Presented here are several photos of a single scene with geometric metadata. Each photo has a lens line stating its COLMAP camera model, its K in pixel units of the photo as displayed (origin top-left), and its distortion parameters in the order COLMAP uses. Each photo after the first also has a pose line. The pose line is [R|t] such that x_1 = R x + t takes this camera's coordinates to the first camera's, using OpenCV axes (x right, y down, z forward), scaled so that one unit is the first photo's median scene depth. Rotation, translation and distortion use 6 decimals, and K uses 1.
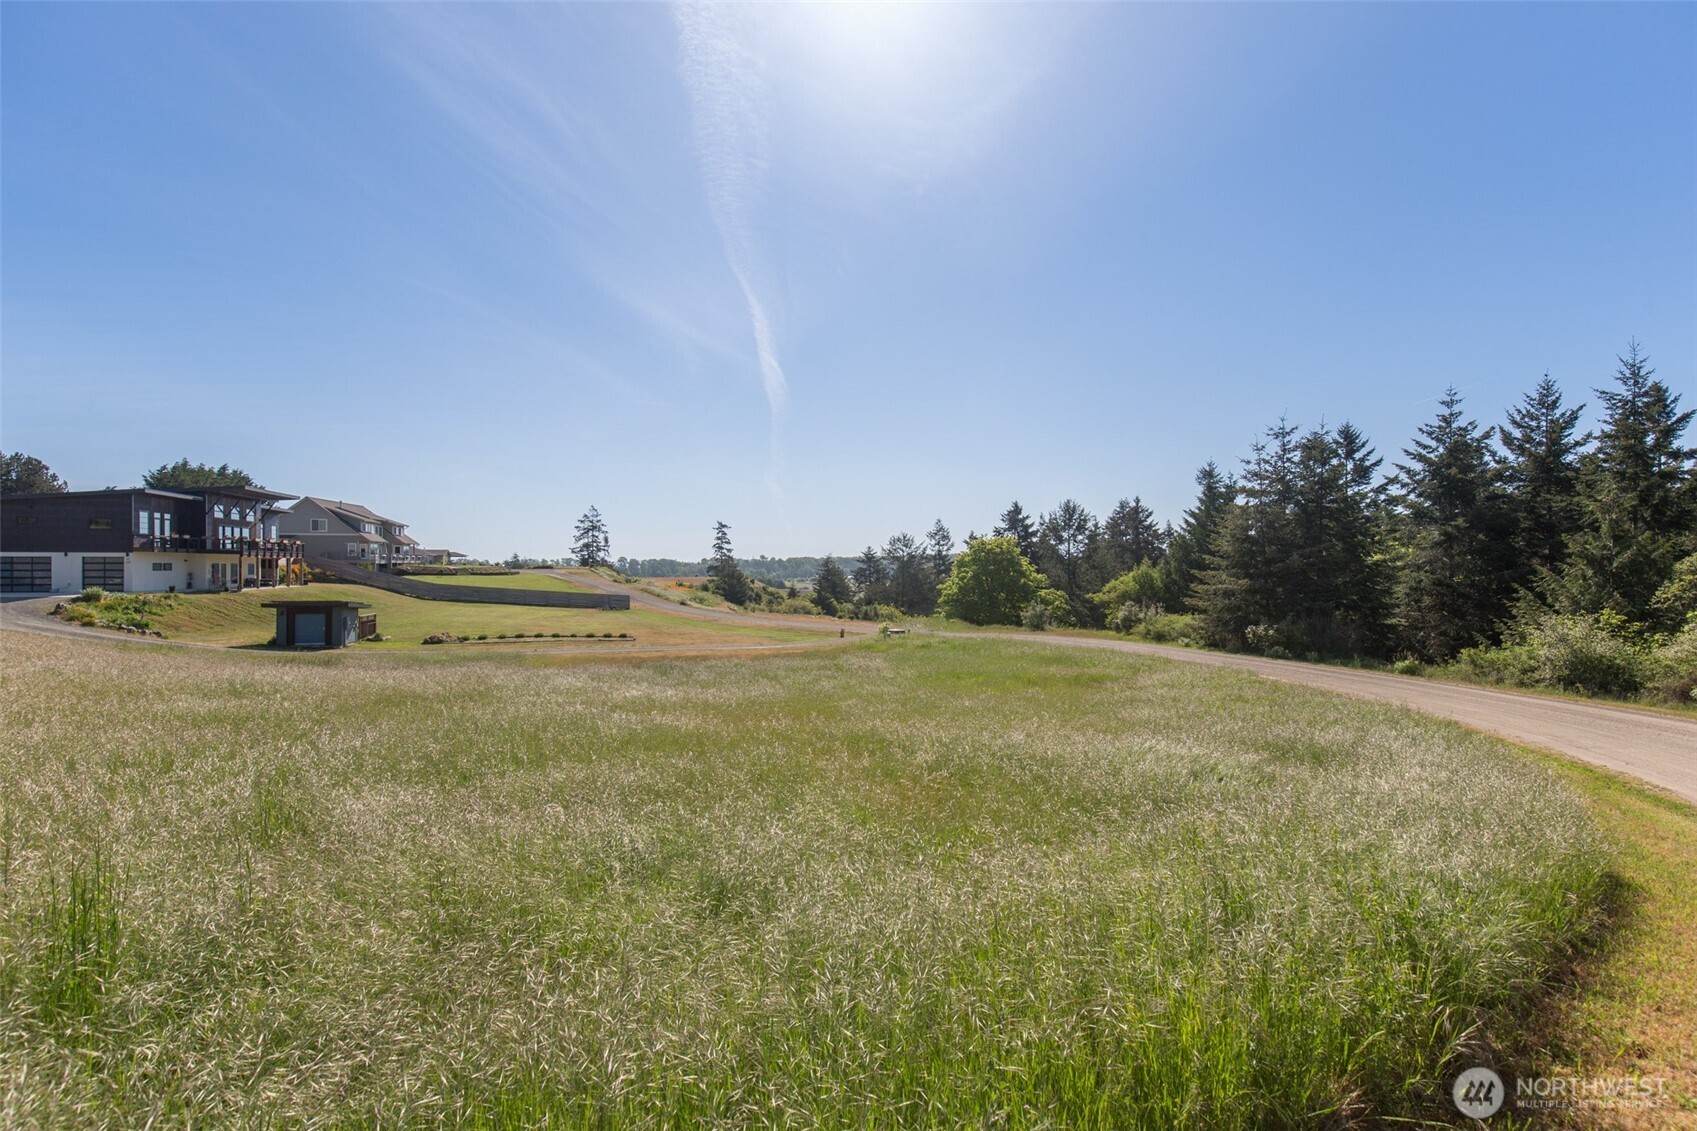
lens RADIAL K [[757.7, 0, 854.7], [0, 757.7, 545.5], [0, 0, 1]] dist [0.023715, -0.016948]
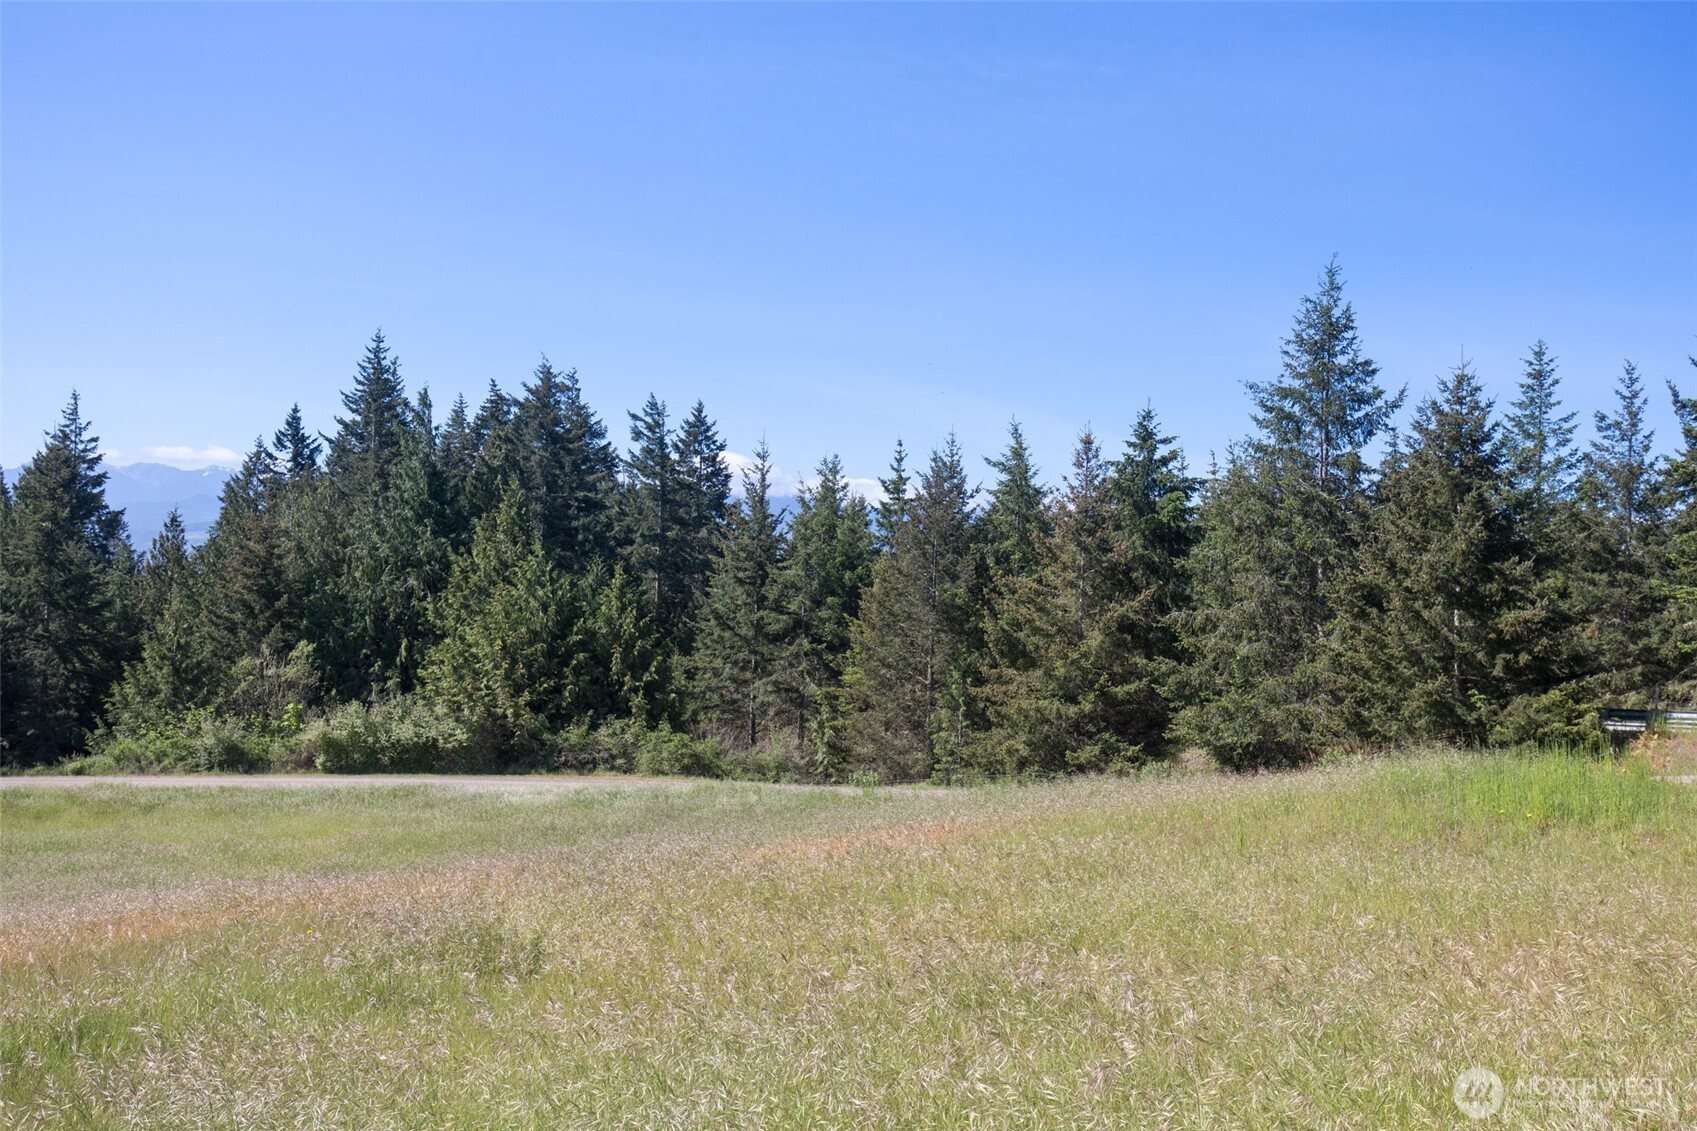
lens RADIAL K [[1628.2, 0, 855.7], [0, 1628.2, 570.5], [0, 0, 1]] dist [-0.006763, 0.000000]
pose [[-0.083717, 0.020693, 0.996275, -0.663911], [-0.069547, 0.997225, -0.026557, -0.052101], [-0.994060, -0.071511, -0.082045, 0.060865]]
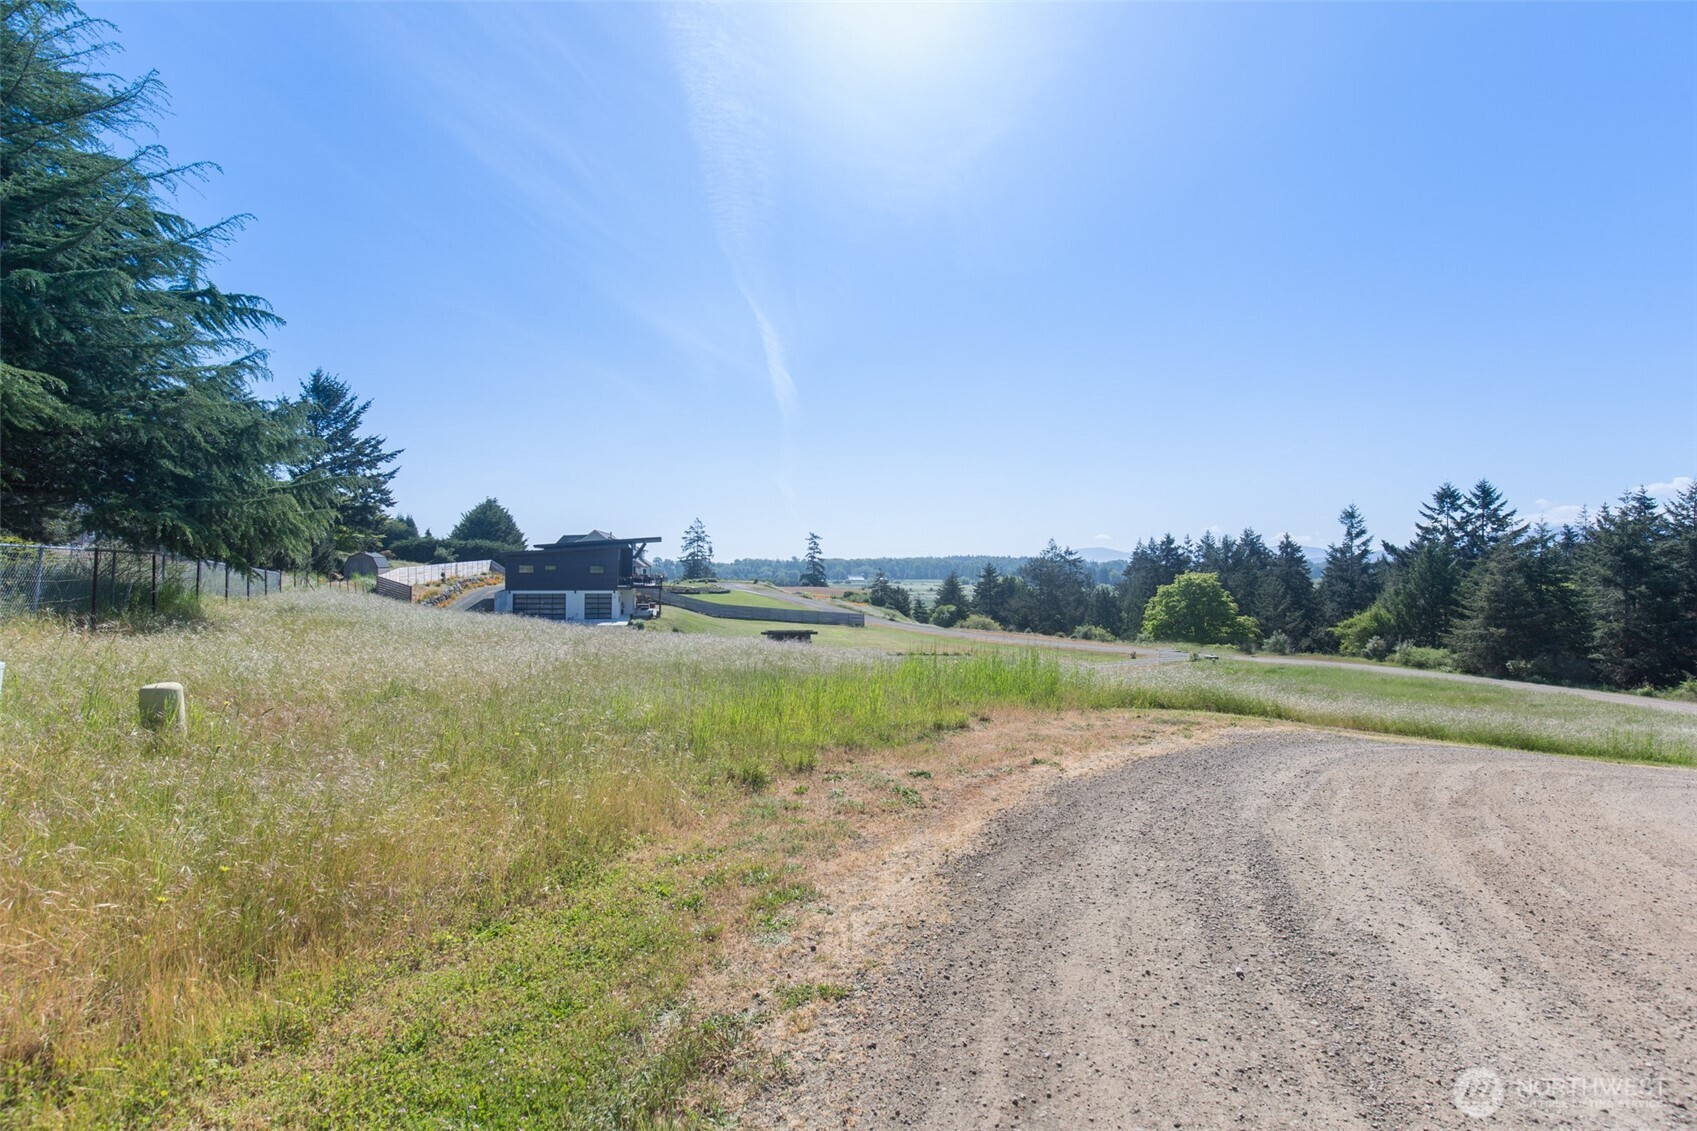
lens RADIAL K [[757.7, 0, 852.1], [0, 757.7, 571.8], [0, 0, 1]] dist [0.023715, -0.016948]
pose [[0.999795, 0.007890, -0.018657, -0.407104], [-0.007220, 0.999336, 0.035705, -0.061724], [0.018926, -0.035563, 0.999188, -0.283113]]
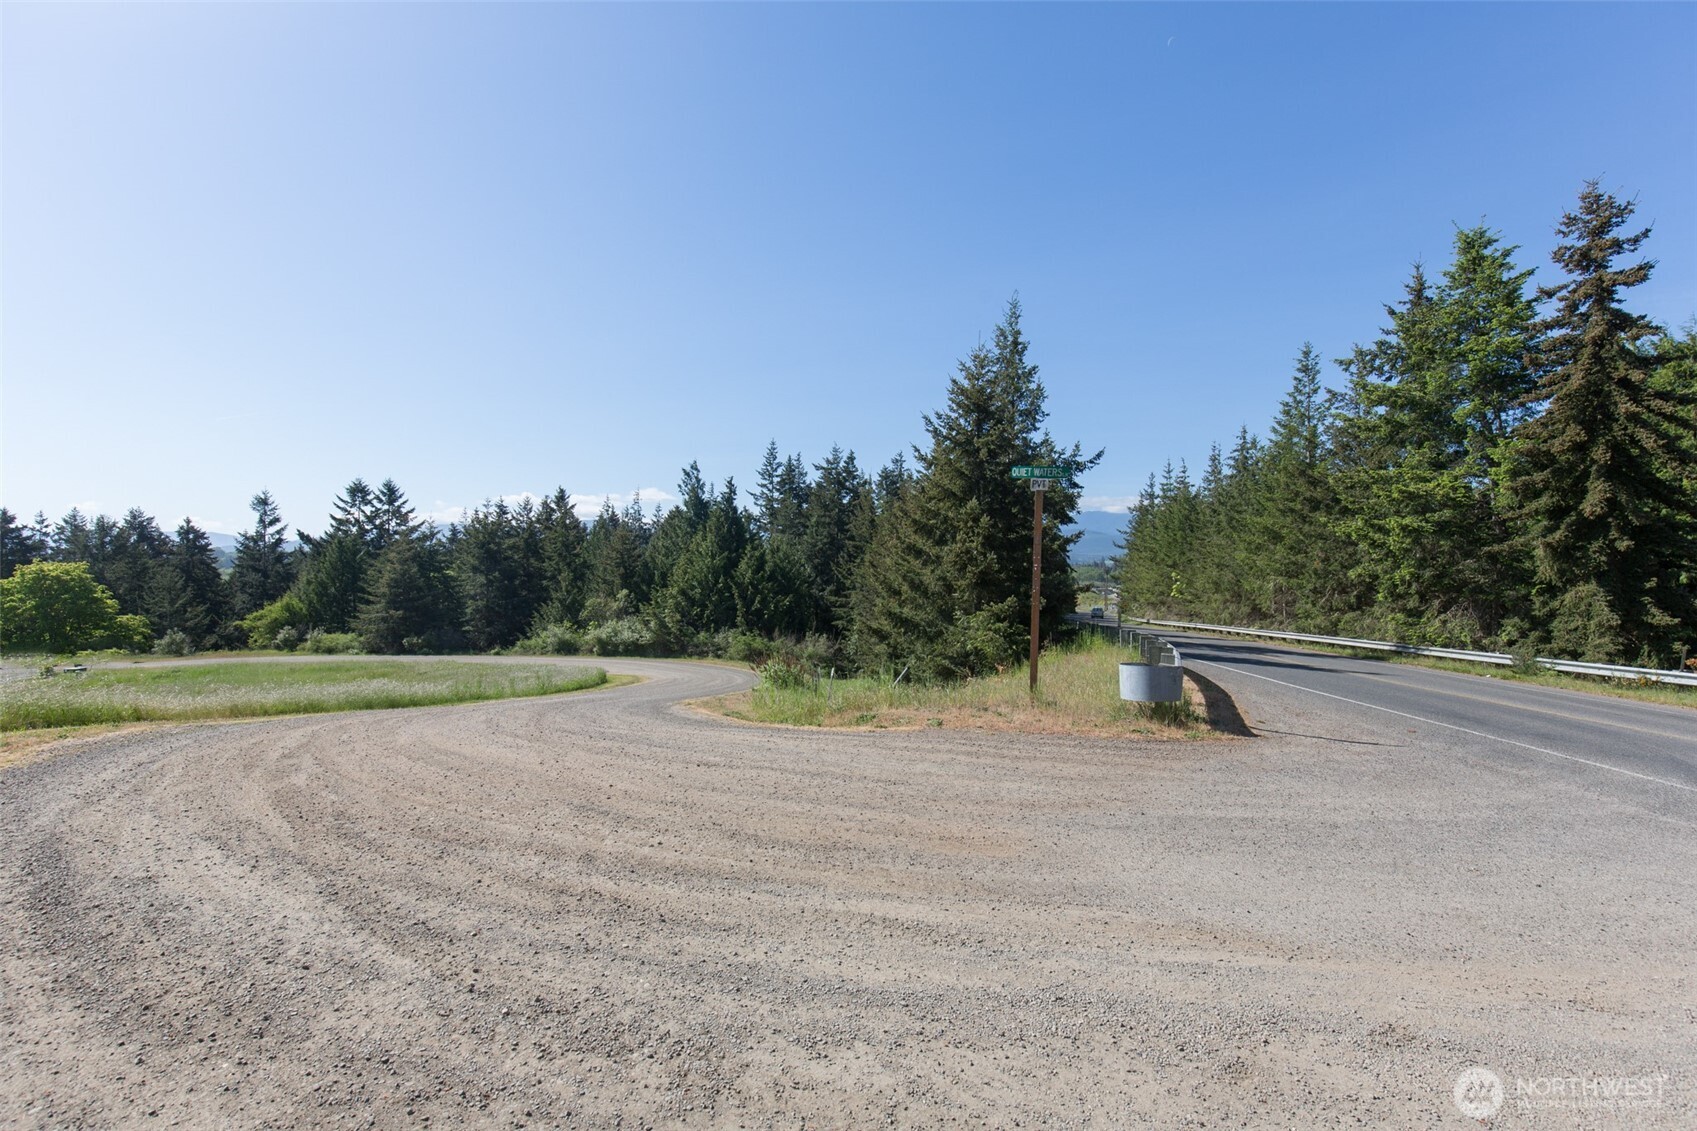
lens RADIAL K [[757.7, 0, 851.4], [0, 757.7, 564.1], [0, 0, 1]] dist [0.023715, -0.016948]
pose [[0.351537, 0.005766, 0.936156, -0.408642], [-0.037167, 0.999279, 0.007802, -0.062102], [-0.935436, -0.037537, 0.351498, -0.302269]]
